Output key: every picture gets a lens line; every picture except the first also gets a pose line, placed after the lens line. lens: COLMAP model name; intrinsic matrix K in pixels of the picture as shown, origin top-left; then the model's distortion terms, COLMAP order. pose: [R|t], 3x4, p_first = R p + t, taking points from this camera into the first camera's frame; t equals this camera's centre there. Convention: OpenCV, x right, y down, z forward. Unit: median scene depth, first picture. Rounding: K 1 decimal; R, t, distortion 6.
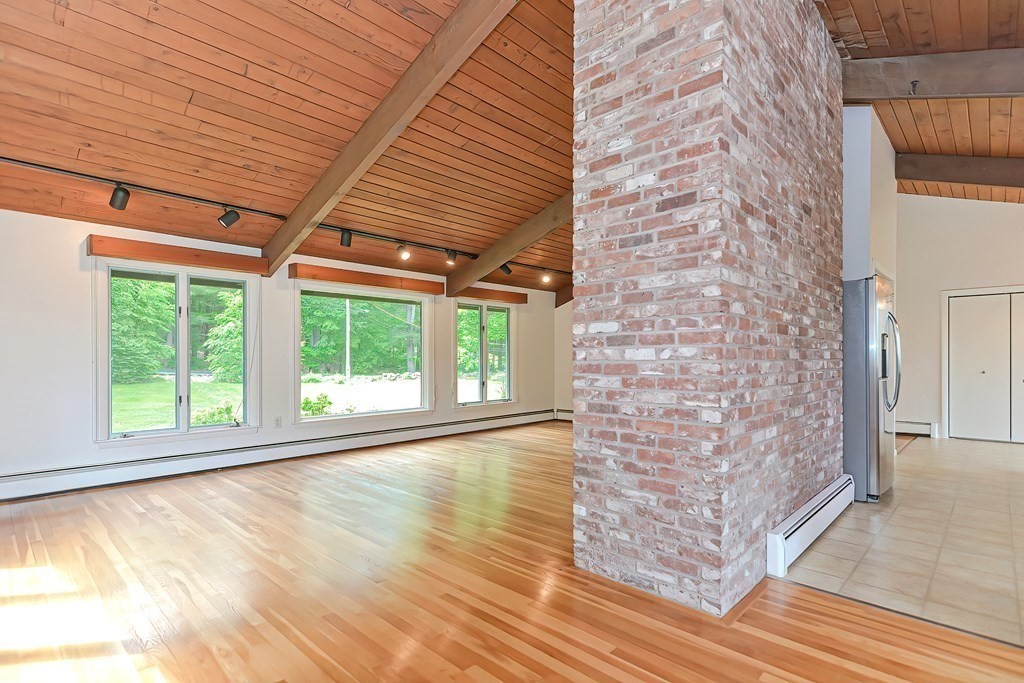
lens RADIAL K [[501.7, 0, 516.2], [0, 501.7, 357.4], [0, 0, 1]] dist [0.005399, -0.000371]
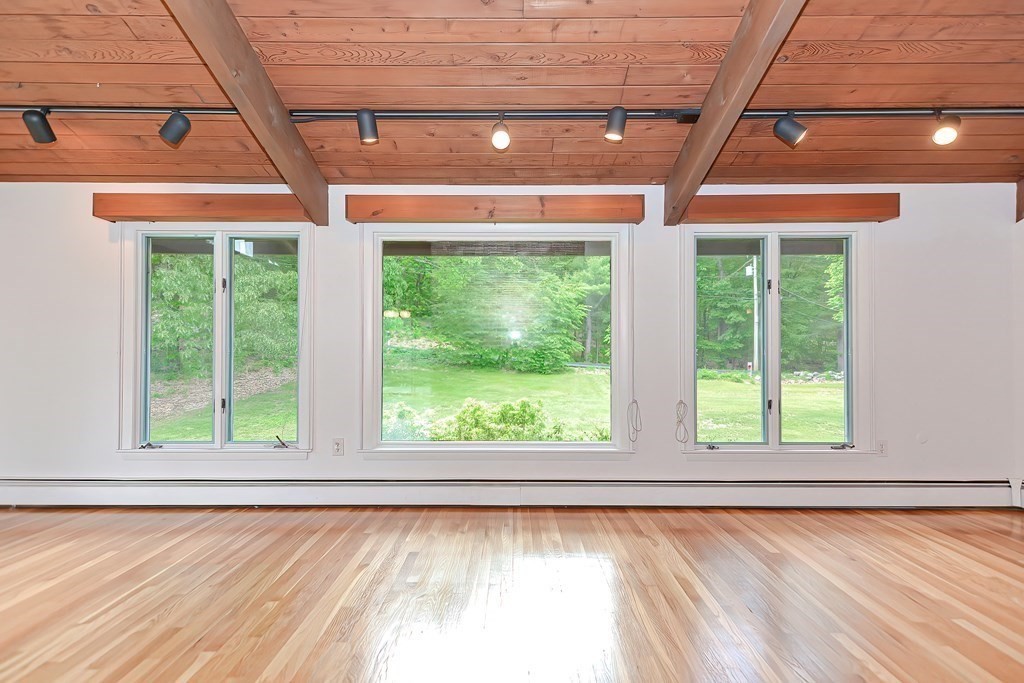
lens RADIAL K [[513.1, 0, 508.9], [0, 513.1, 341.9], [0, 0, 1]] dist [0.017960, -0.000372]
pose [[0.701547, -0.013708, -0.712491, 0.330989], [-0.000480, 0.999806, -0.019709, 0.014029], [0.712623, 0.014169, 0.701404, 1.582335]]
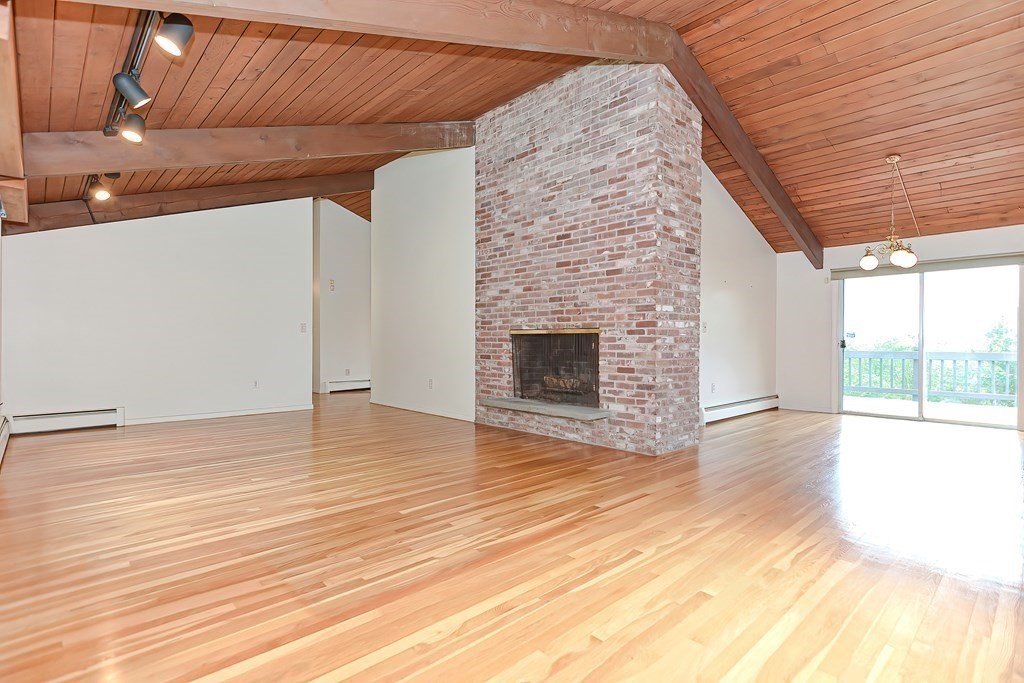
lens RADIAL K [[507.3, 0, 503.0], [0, 507.3, 344.4], [0, 0, 1]] dist [0.010956, 0.000021]
pose [[0.059906, -0.003267, 0.998199, -1.642435], [-0.005817, 0.999977, 0.003622, 0.062213], [-0.998187, -0.006024, 0.059885, 1.497347]]
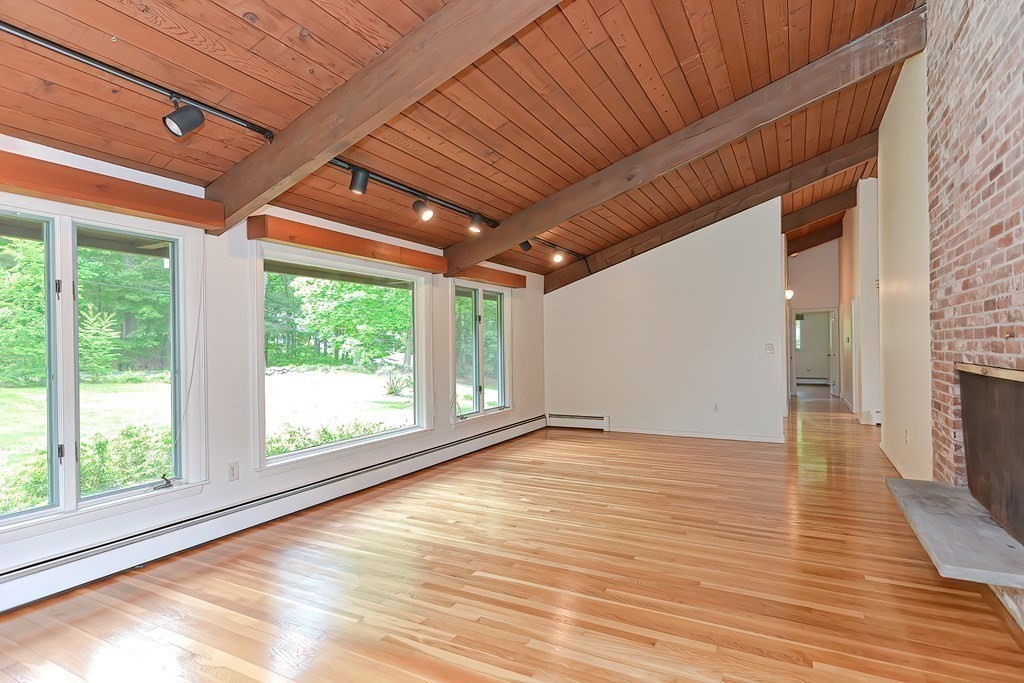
lens RADIAL K [[509.5, 0, 518.5], [0, 509.5, 345.3], [0, 0, 1]] dist [0.013764, -0.000553]
pose [[0.961482, -0.012975, 0.274561, -0.724543], [0.013352, 0.999911, 0.000496, -0.049364], [-0.274543, 0.003189, 0.961570, 0.693474]]
